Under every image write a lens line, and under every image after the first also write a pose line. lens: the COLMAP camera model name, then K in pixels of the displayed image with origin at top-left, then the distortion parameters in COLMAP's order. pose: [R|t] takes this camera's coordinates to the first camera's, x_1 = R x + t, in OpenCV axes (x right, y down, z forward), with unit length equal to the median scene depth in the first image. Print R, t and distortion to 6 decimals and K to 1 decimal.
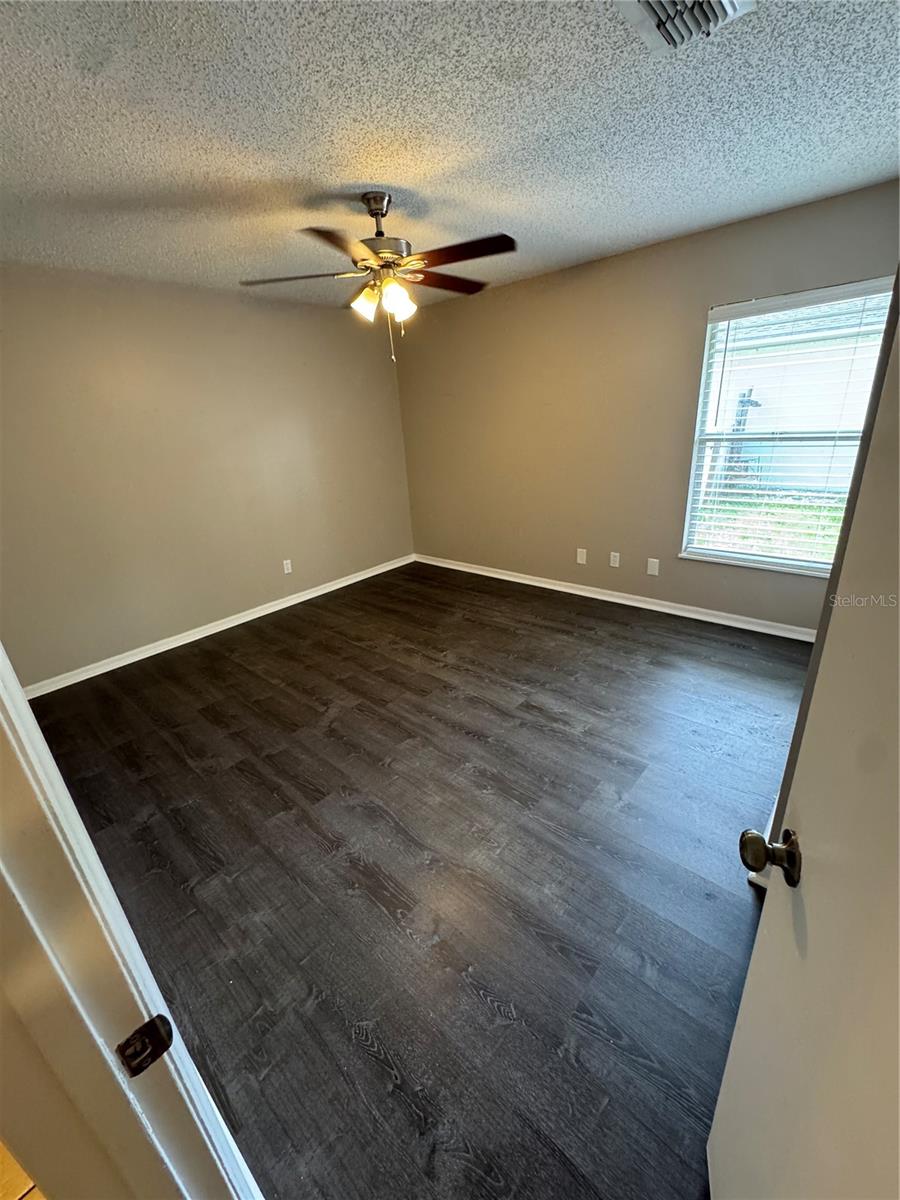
lens RADIAL K [[482.1, 0, 451.8], [0, 482.1, 601.1], [0, 0, 1]] dist [-0.005880, 0.000470]
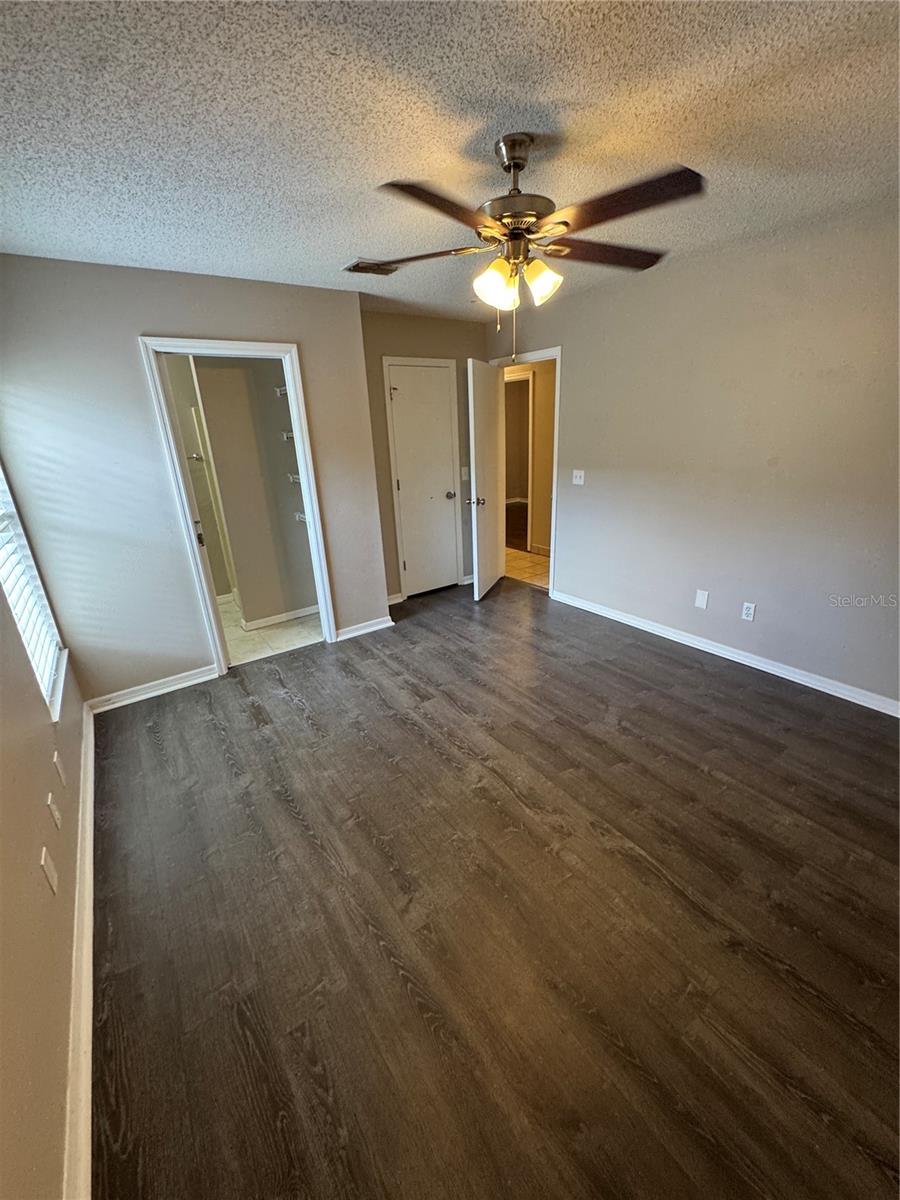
lens RADIAL K [[482.1, 0, 451.0], [0, 482.1, 600.1], [0, 0, 1]] dist [-0.005880, 0.000470]
pose [[-0.967182, 0.025069, 0.252846, -0.173718], [0.184825, 0.752266, 0.632405, -0.592007], [-0.174353, 0.658383, -0.732211, 1.514862]]
